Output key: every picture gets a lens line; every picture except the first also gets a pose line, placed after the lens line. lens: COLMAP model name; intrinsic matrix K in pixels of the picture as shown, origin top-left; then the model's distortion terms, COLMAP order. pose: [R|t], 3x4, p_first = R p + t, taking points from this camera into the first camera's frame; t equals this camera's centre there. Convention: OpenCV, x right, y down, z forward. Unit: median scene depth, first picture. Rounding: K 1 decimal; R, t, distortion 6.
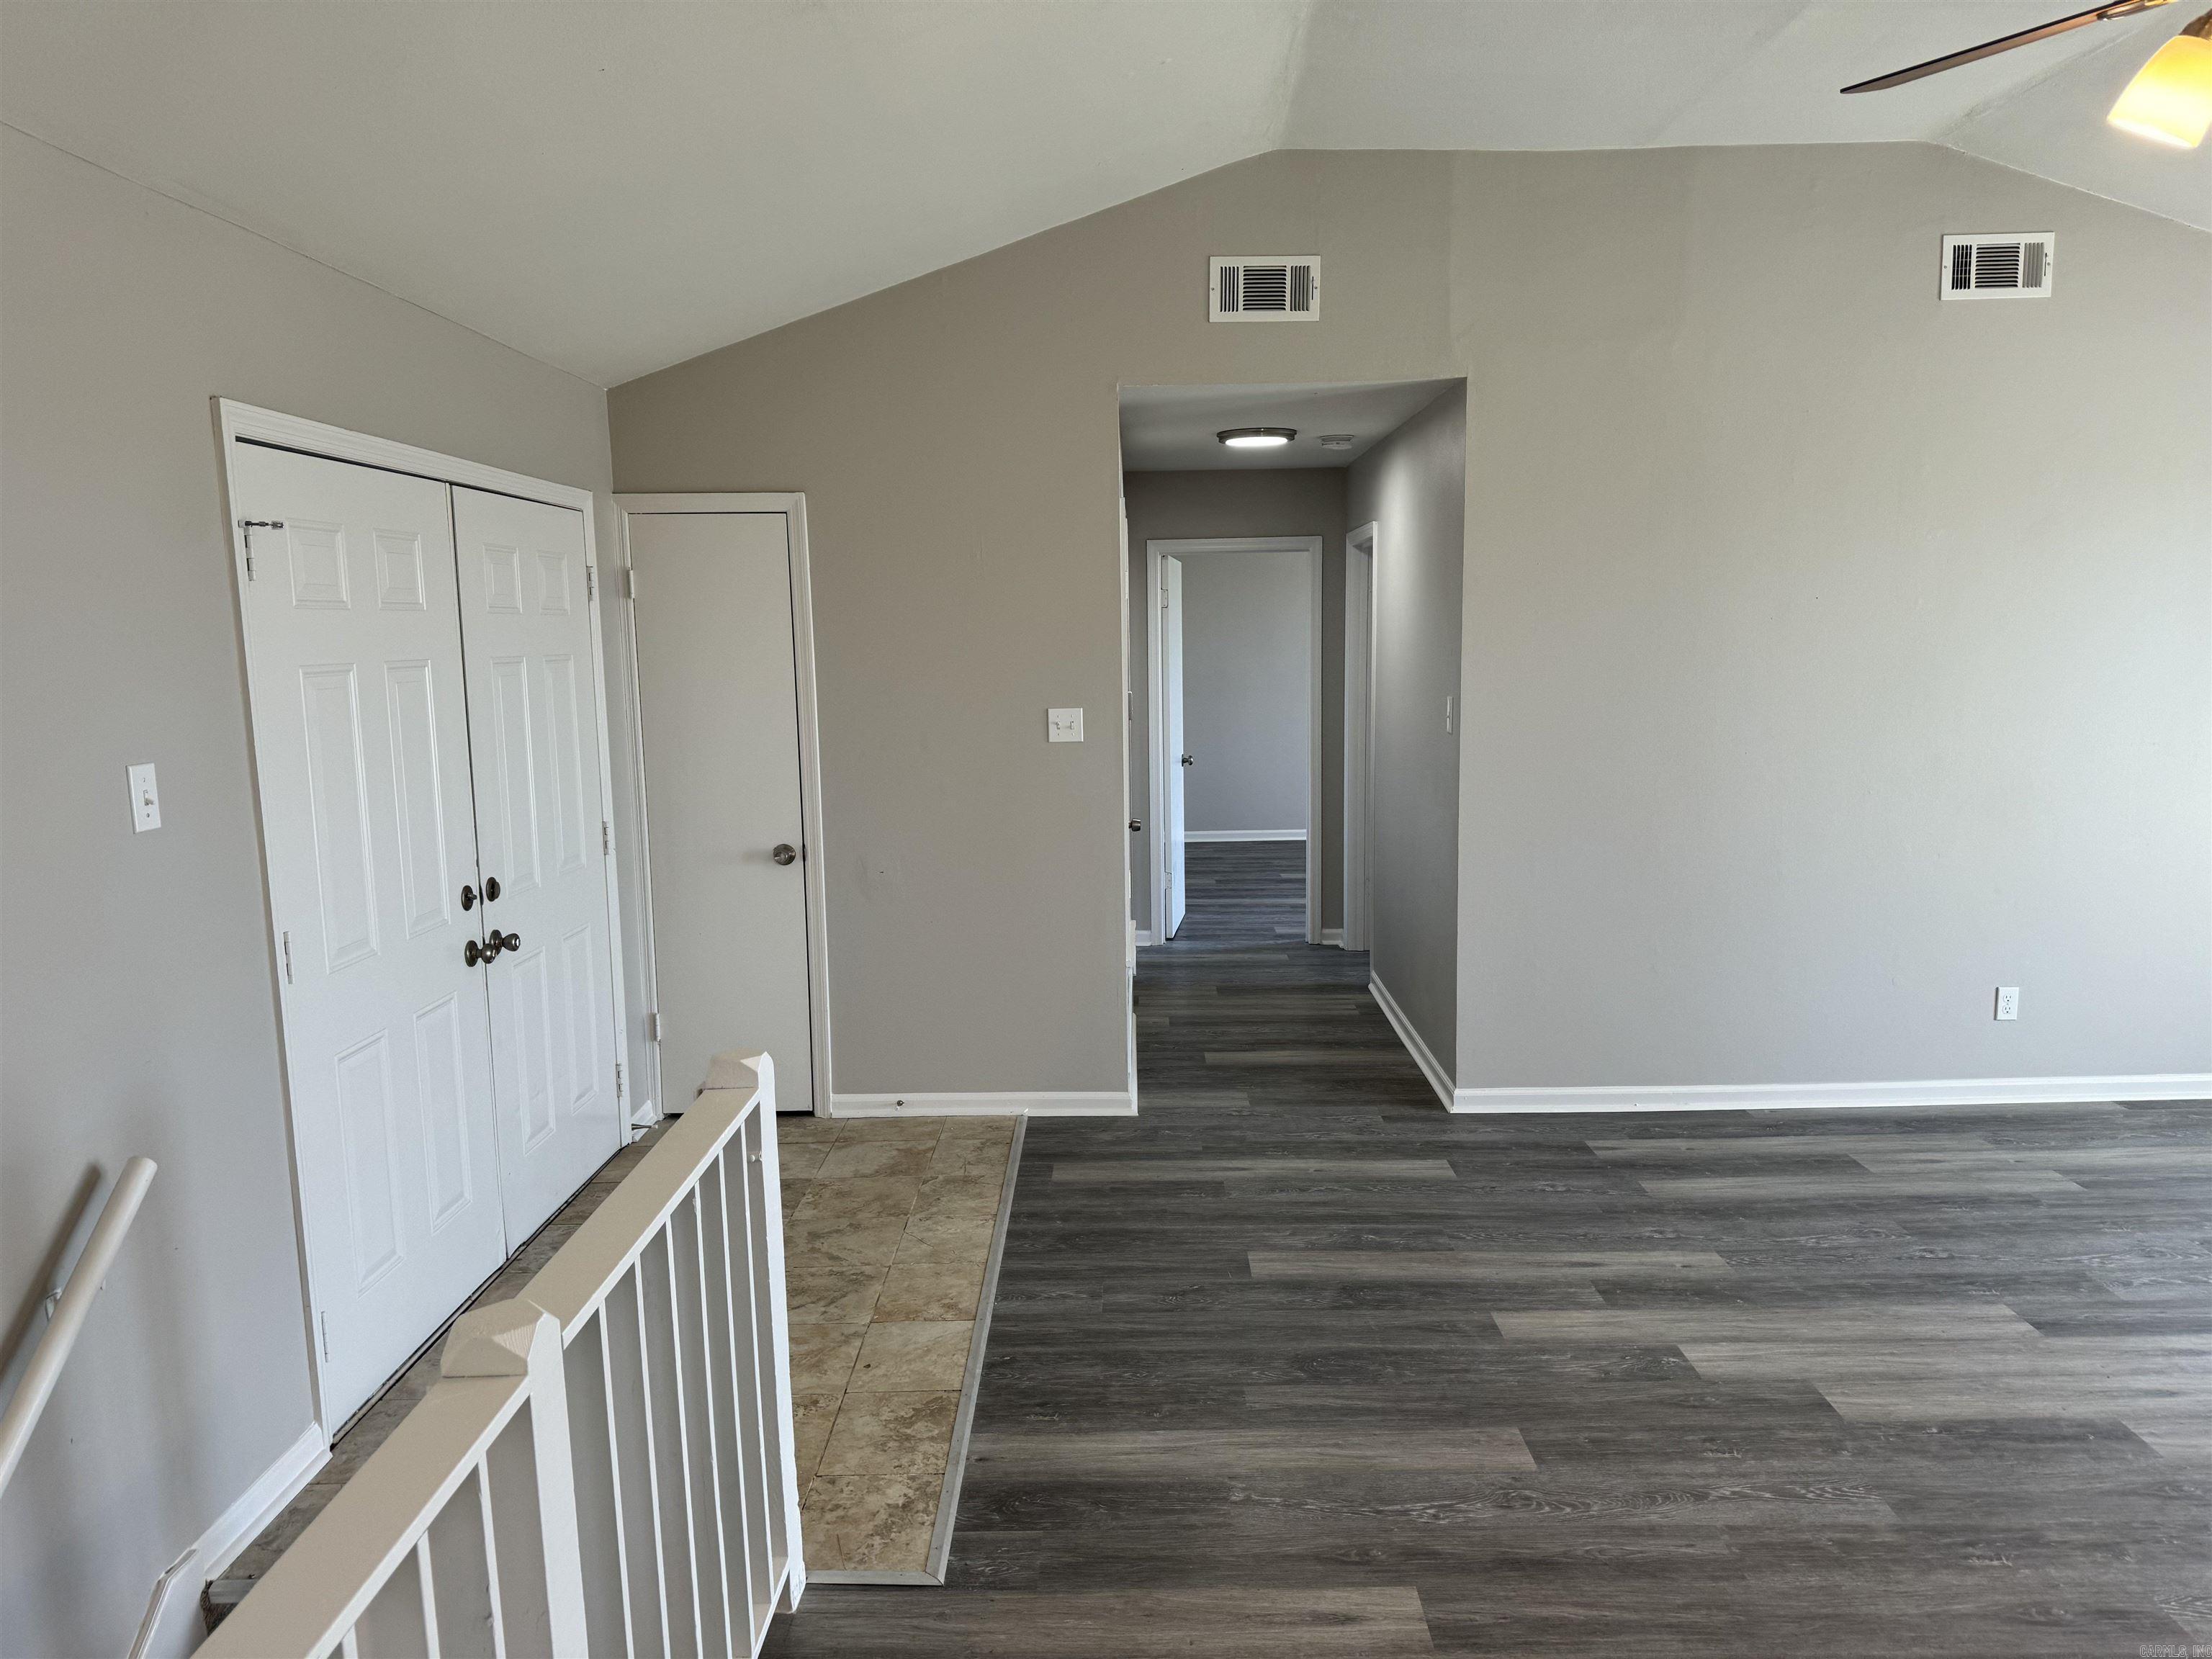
lens RADIAL K [[1575.7, 0, 1114.7], [0, 1575.7, 834.4], [0, 0, 1]] dist [0.067964, -0.085205]
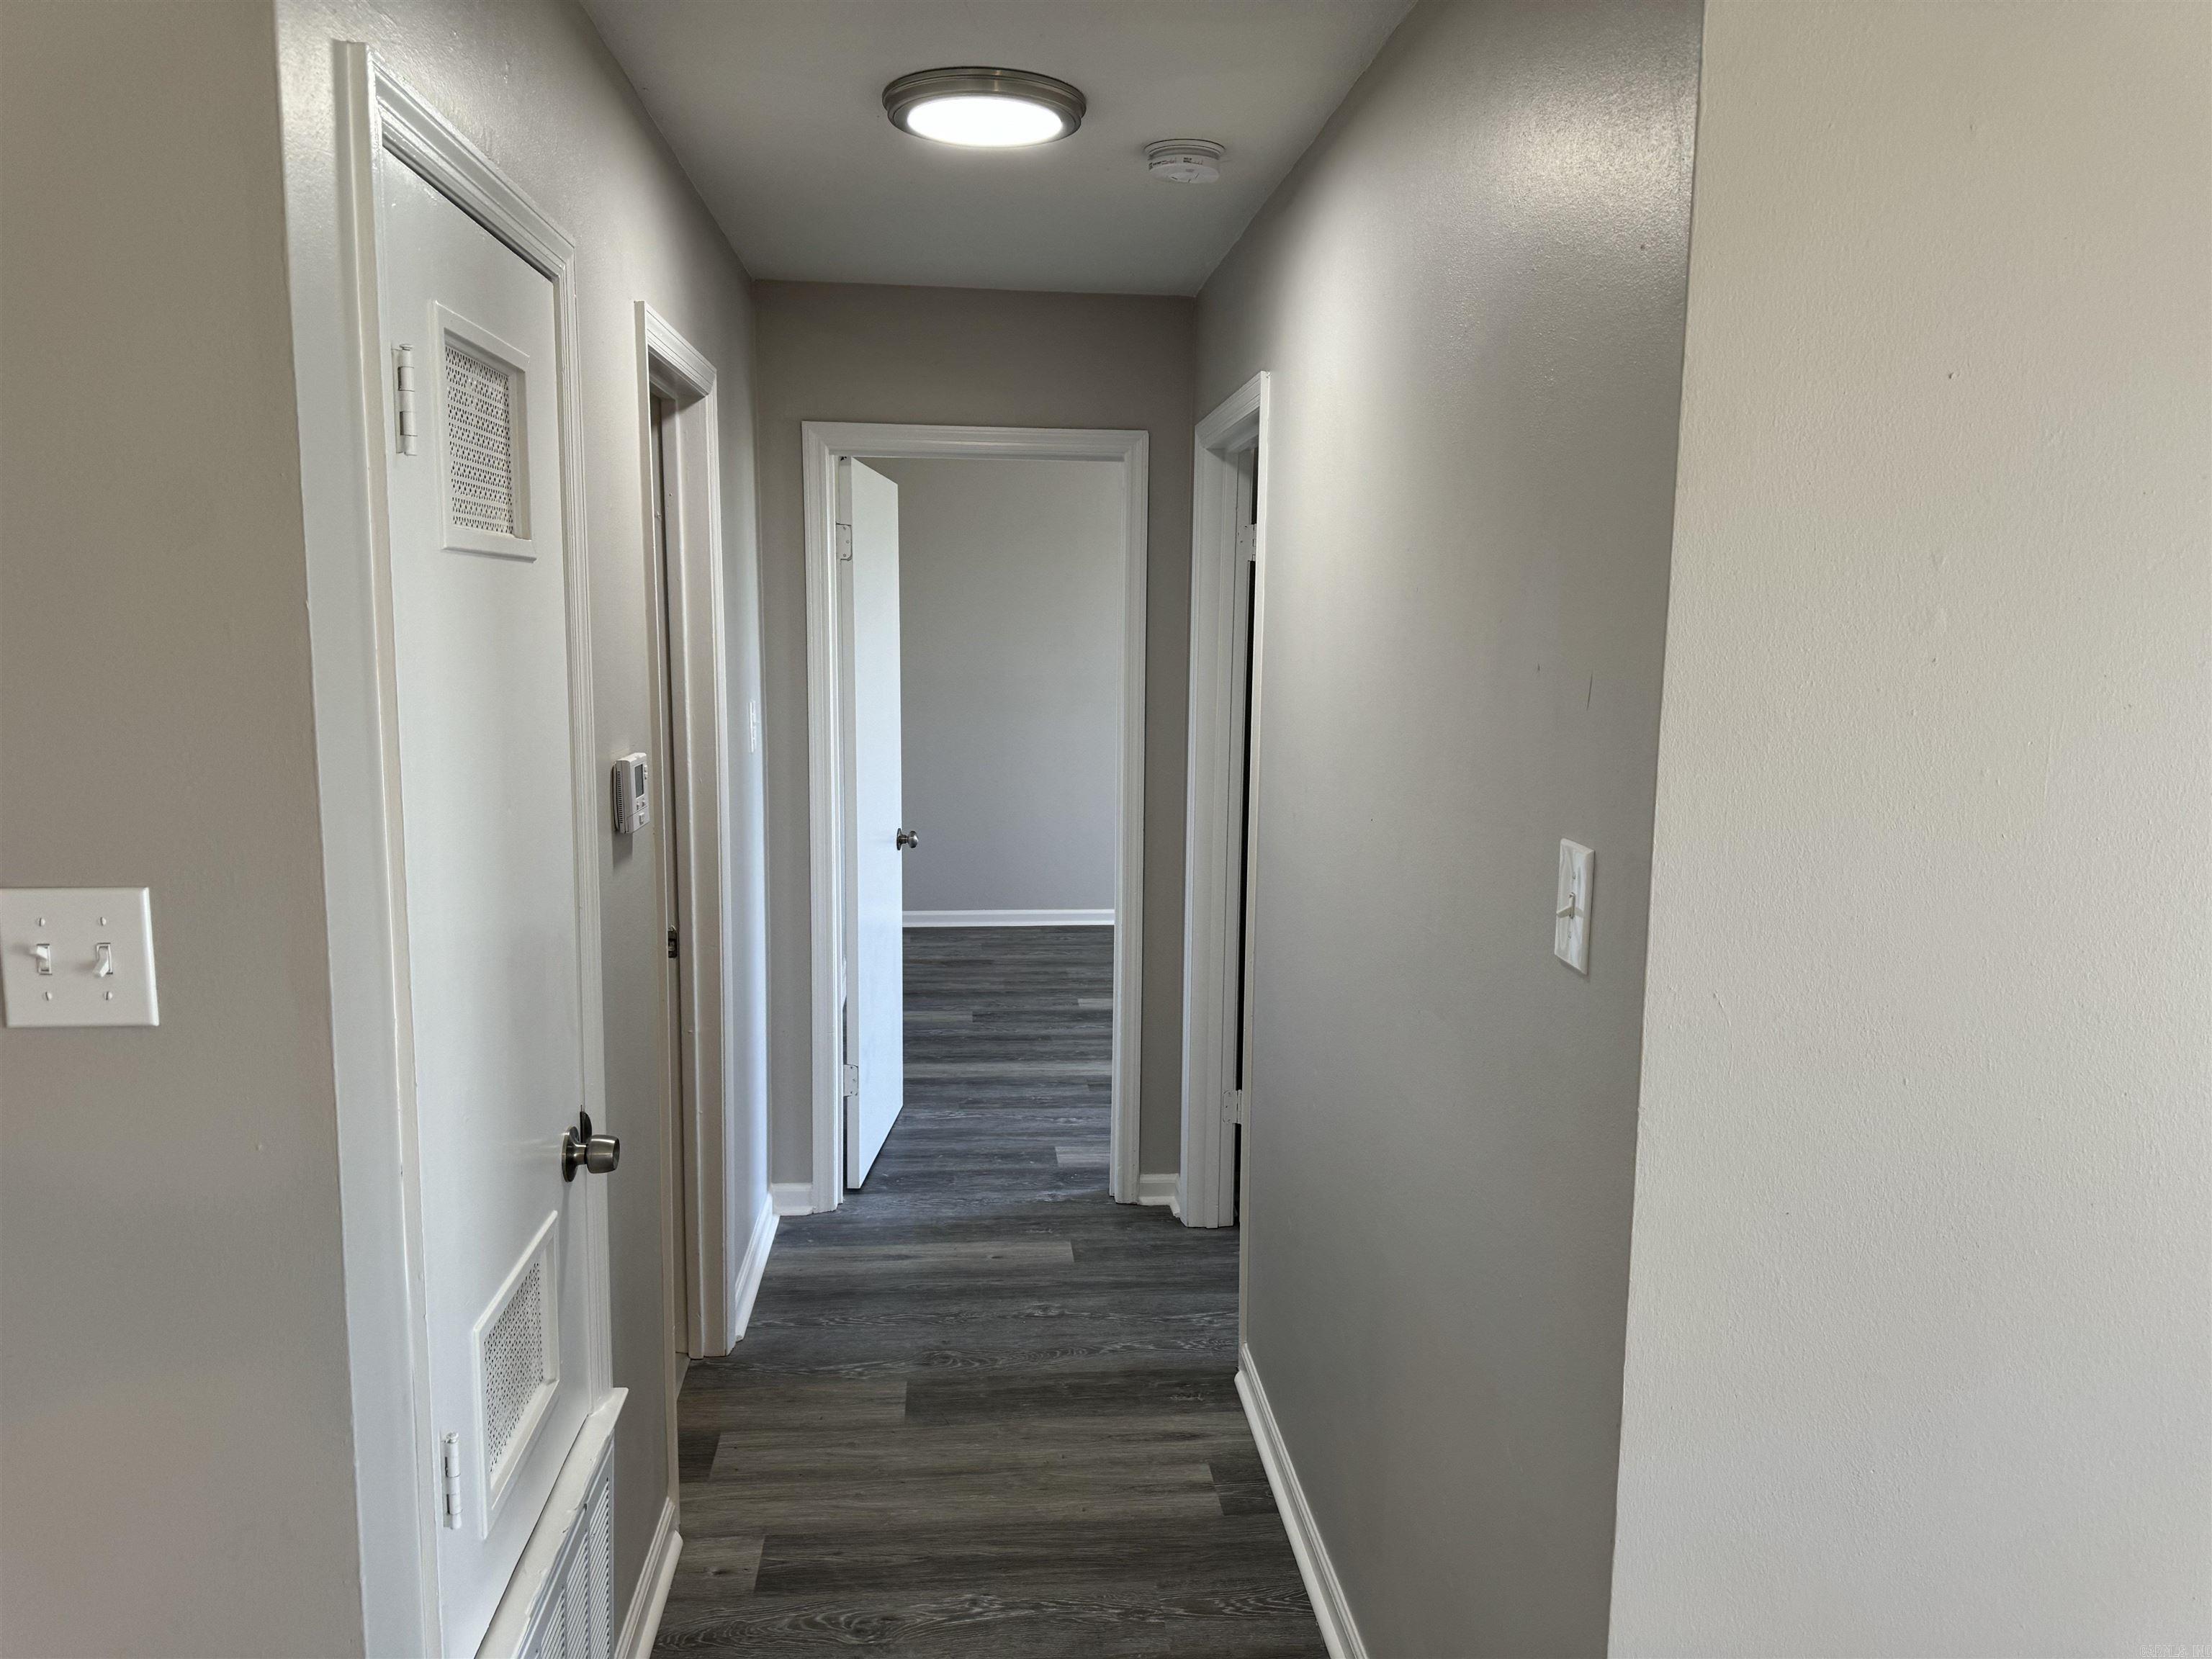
lens RADIAL K [[1575.7, 0, 1114.7], [0, 1575.7, 834.4], [0, 0, 1]] dist [0.067964, -0.085205]
pose [[0.993954, 0.012794, 0.109050, 0.064097], [-0.013850, 0.999864, 0.008931, -0.060230], [-0.108921, -0.010388, 0.993996, 0.479146]]
